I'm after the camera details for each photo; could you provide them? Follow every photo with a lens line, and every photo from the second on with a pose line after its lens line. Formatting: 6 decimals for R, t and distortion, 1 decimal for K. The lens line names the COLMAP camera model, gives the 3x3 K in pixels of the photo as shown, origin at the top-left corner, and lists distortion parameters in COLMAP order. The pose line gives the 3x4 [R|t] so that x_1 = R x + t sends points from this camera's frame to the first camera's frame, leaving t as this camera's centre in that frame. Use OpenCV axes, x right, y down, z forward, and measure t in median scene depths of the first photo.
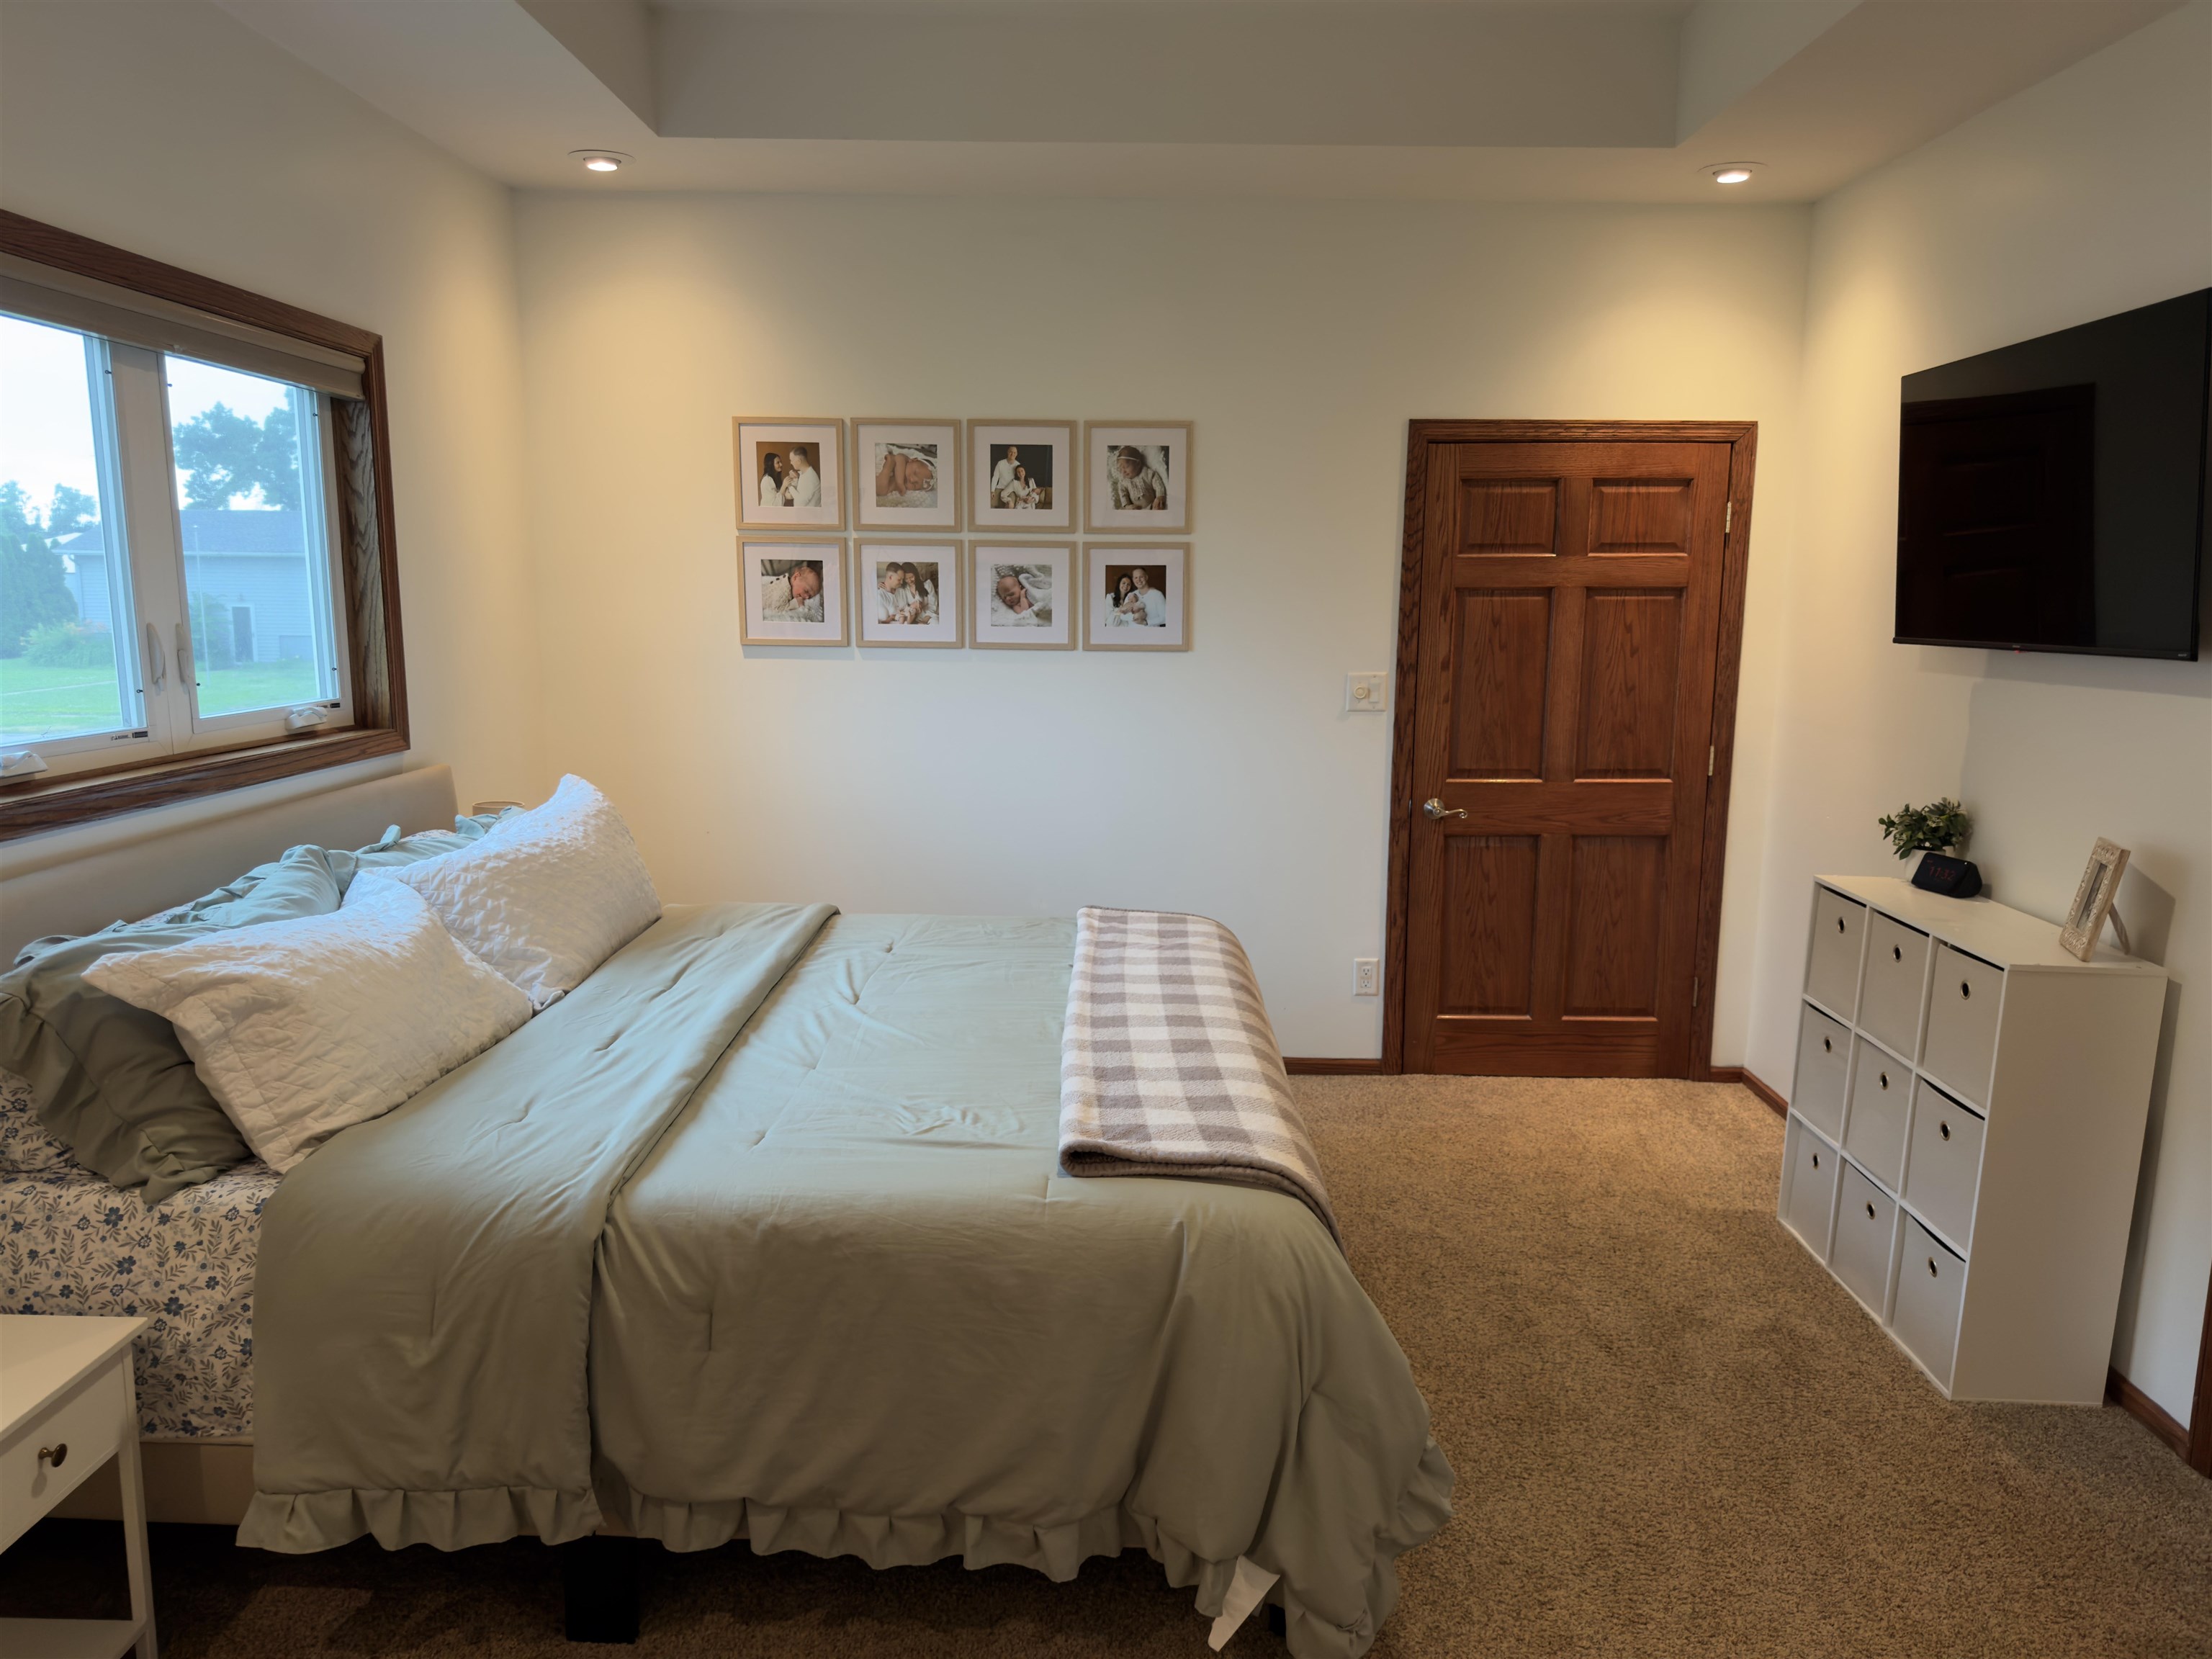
lens RADIAL K [[1546.1, 0, 1106.9], [0, 1546.1, 837.5], [0, 0, 1]] dist [0.097865, -0.158186]
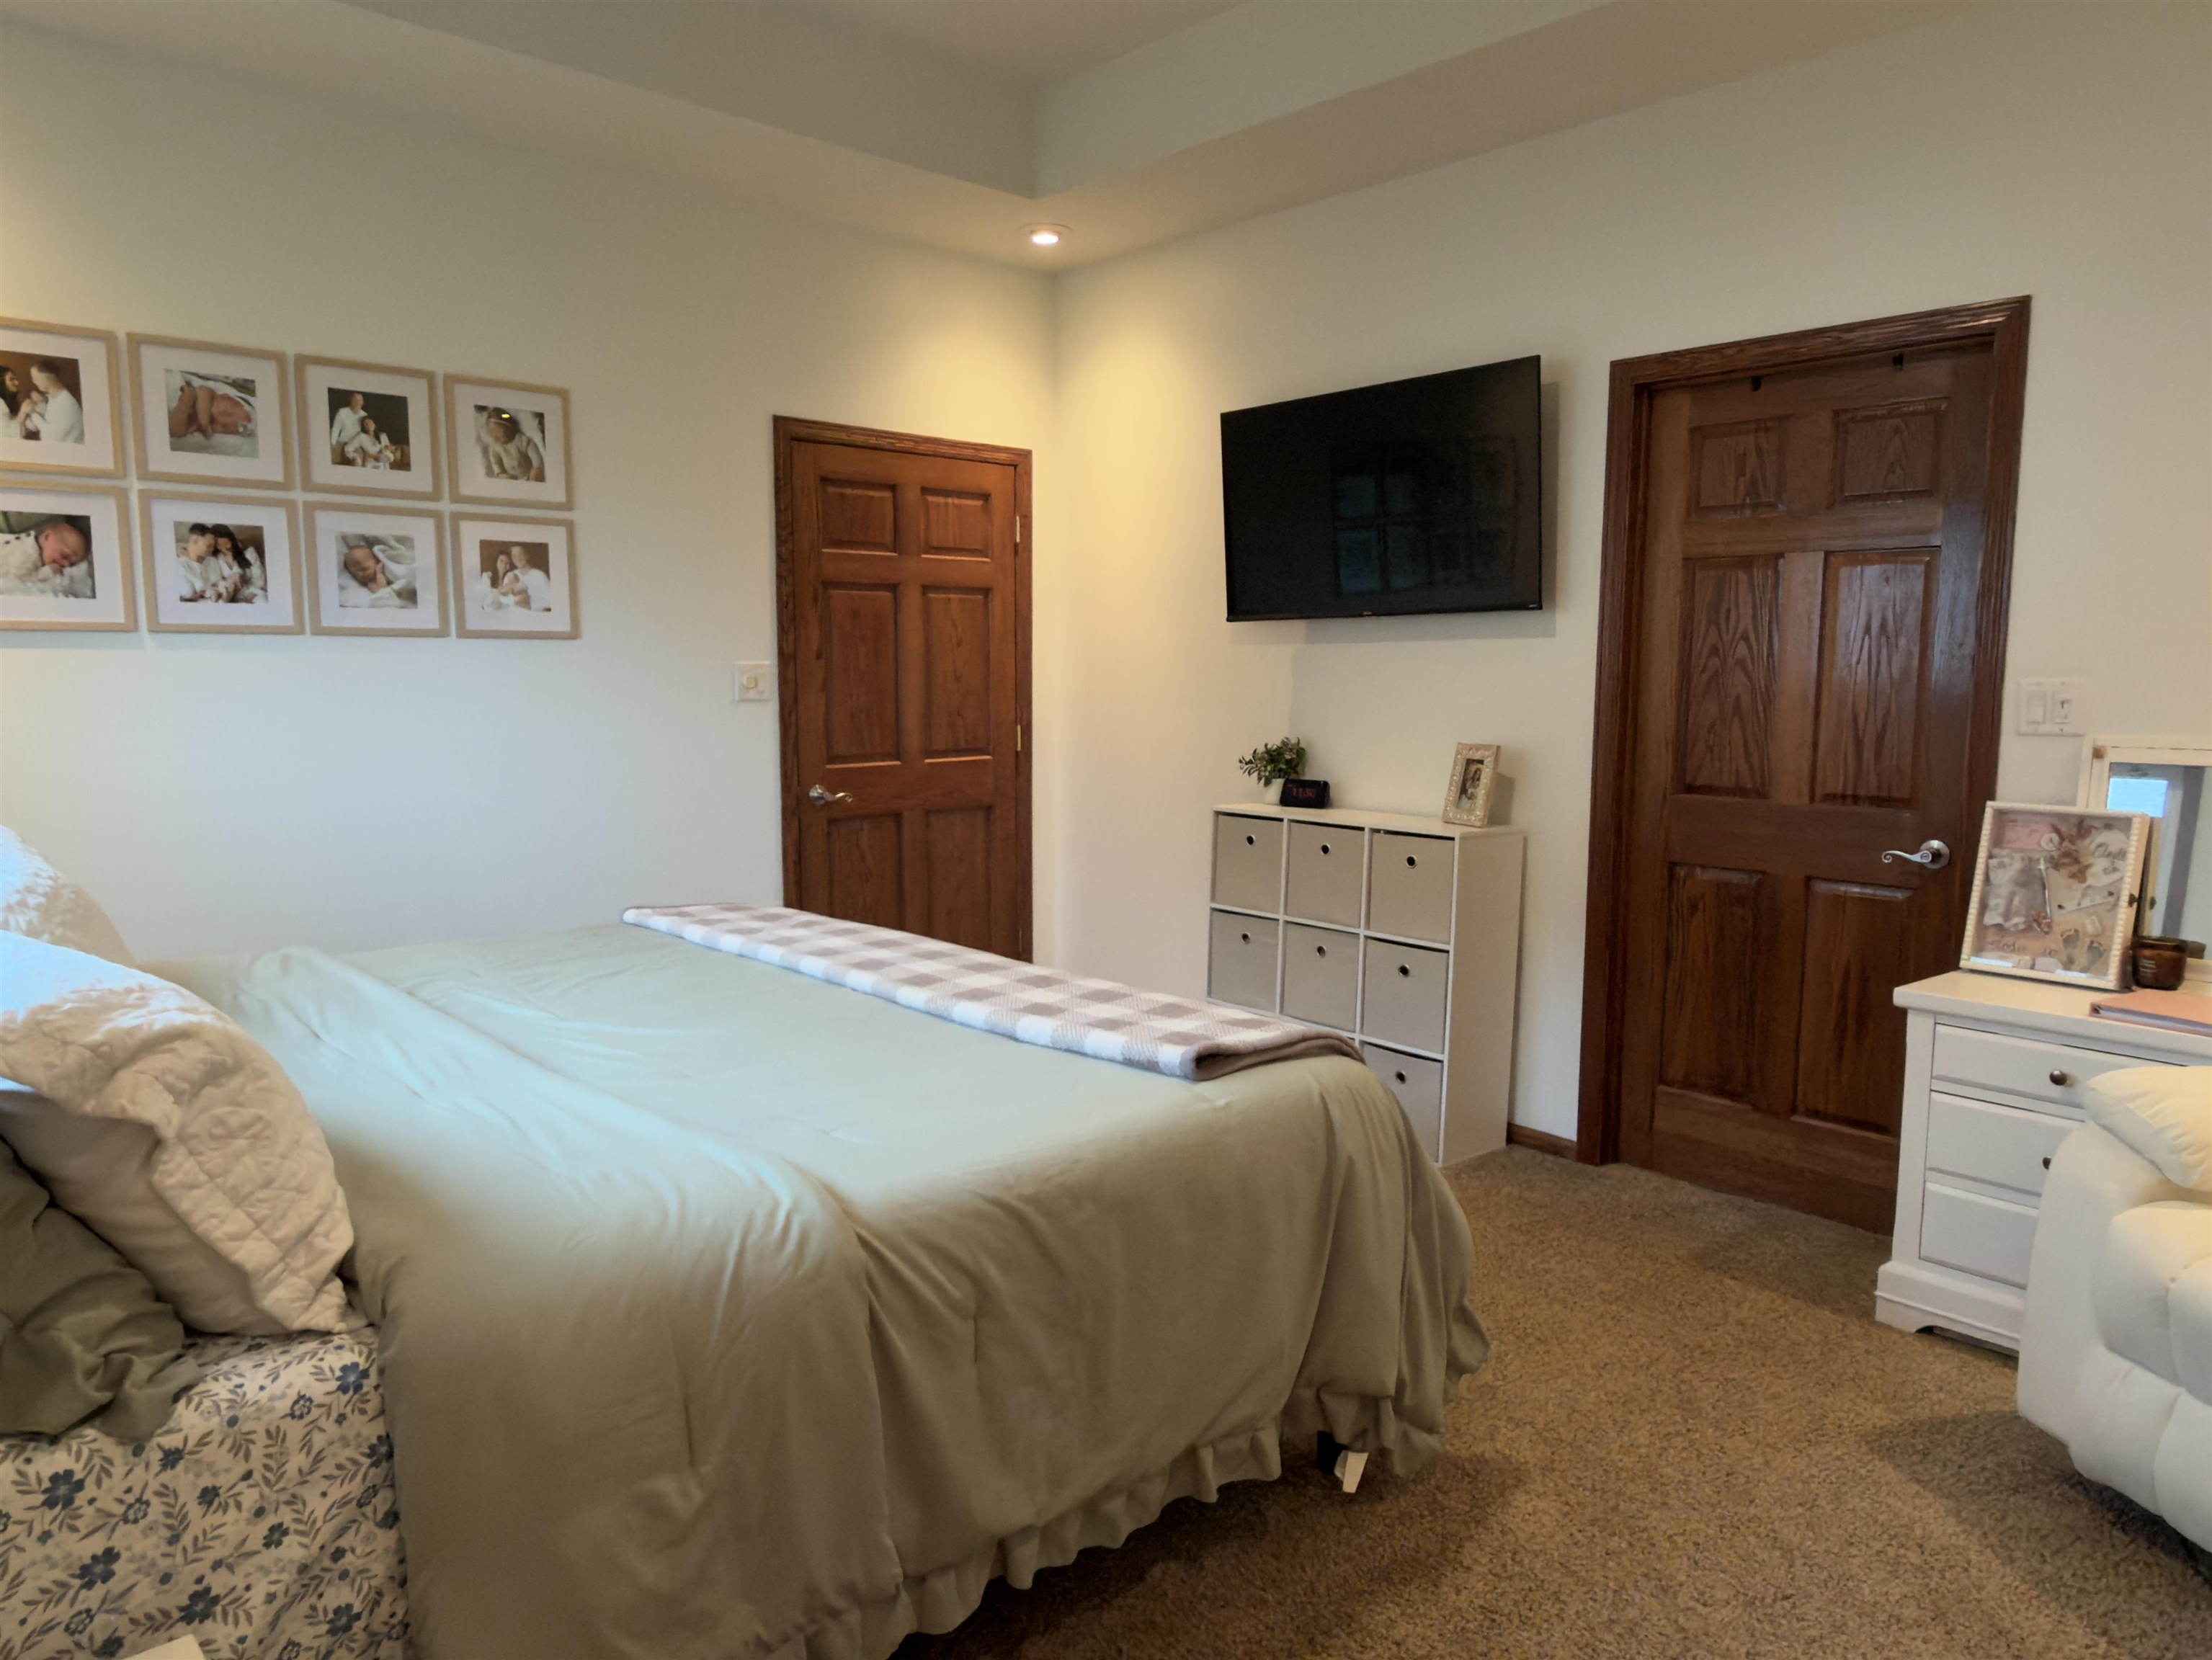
lens RADIAL K [[1472.7, 0, 1106.8], [0, 1472.7, 822.9], [0, 0, 1]] dist [0.009170, -0.028946]
pose [[0.717684, -0.079348, 0.691834, -0.335050], [0.113844, 0.993490, -0.004152, 0.026357], [-0.687000, 0.081741, 0.722045, 0.172575]]
